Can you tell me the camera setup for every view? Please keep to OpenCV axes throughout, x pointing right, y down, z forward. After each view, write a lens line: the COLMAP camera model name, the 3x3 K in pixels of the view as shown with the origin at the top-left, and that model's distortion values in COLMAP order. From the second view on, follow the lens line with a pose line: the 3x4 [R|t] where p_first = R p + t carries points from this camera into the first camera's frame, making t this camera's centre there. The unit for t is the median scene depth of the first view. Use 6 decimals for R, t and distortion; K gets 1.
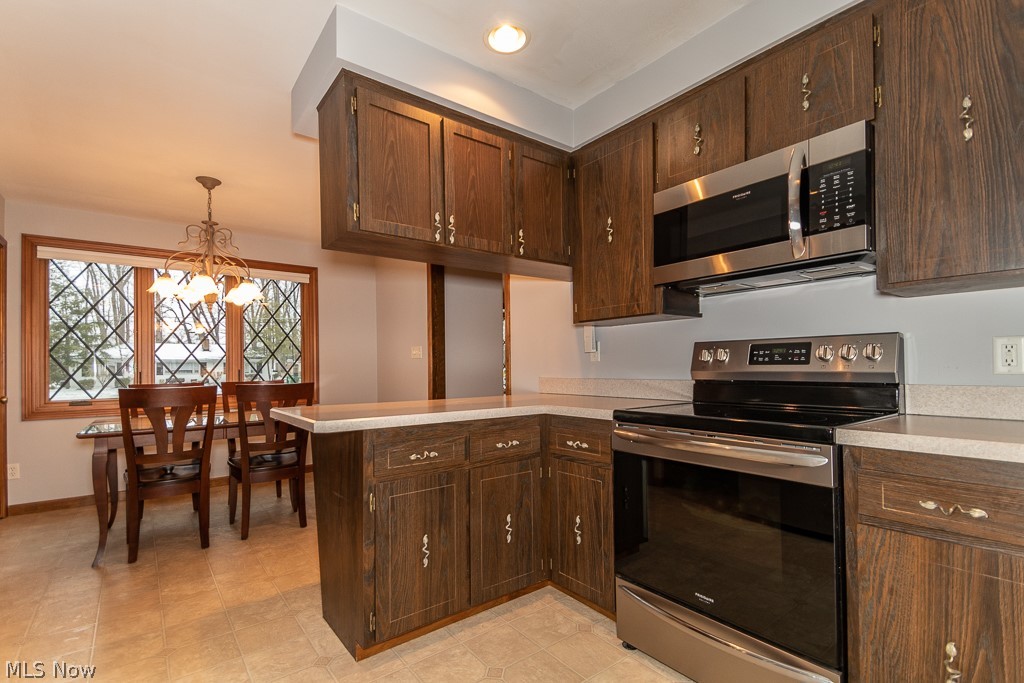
lens RADIAL K [[472.0, 0, 510.8], [0, 472.0, 360.1], [0, 0, 1]] dist [0.032238, -0.004525]
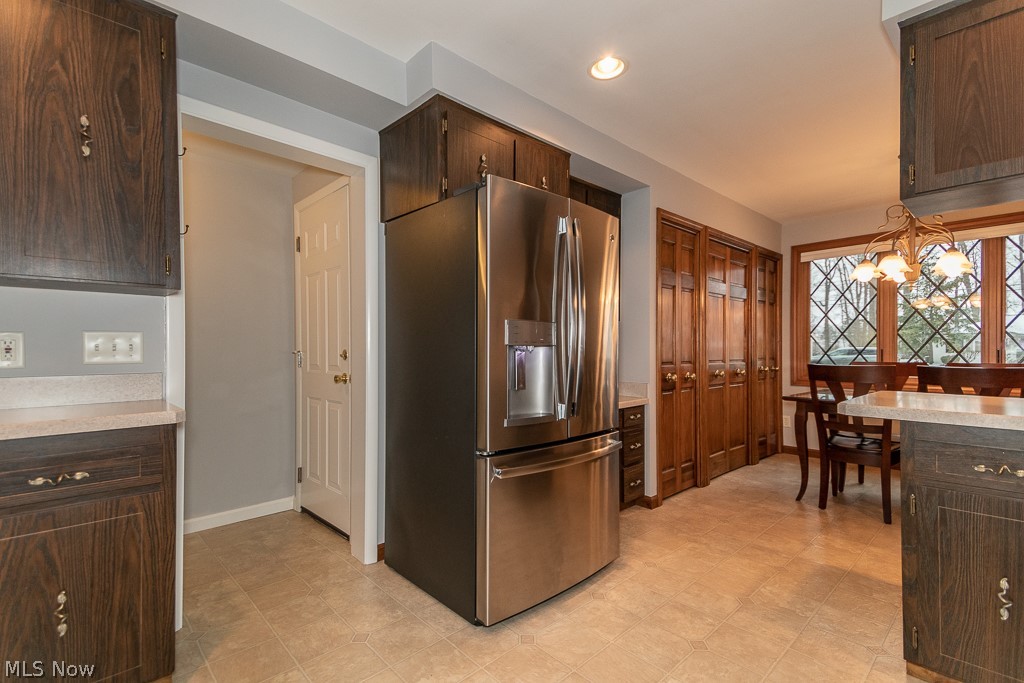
lens RADIAL K [[472.0, 0, 513.0], [0, 472.0, 347.0], [0, 0, 1]] dist [0.032238, -0.004525]
pose [[0.121686, 0.006214, -0.992549, 0.444841], [0.017165, 0.999818, 0.008364, -0.011161], [0.992420, -0.018055, 0.121557, 0.139650]]
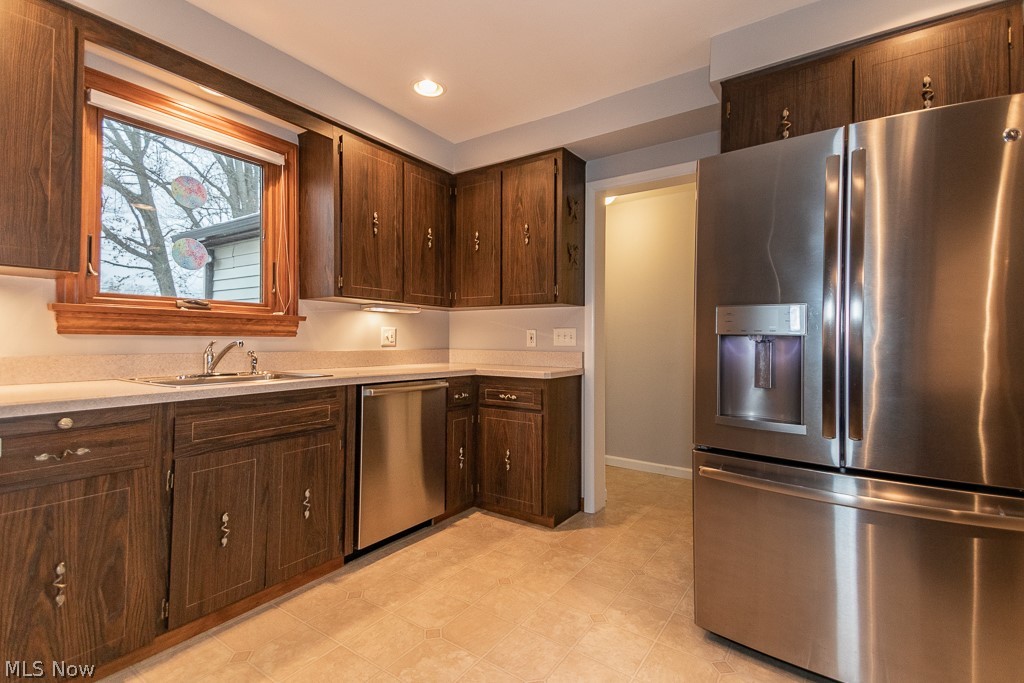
lens RADIAL K [[472.0, 0, 521.0], [0, 472.0, 330.5], [0, 0, 1]] dist [0.032238, -0.004525]
pose [[-0.943995, -0.007871, -0.329865, 0.172990], [0.002407, 0.999525, -0.030736, 0.007689], [0.329951, -0.029808, -0.943527, 0.859453]]
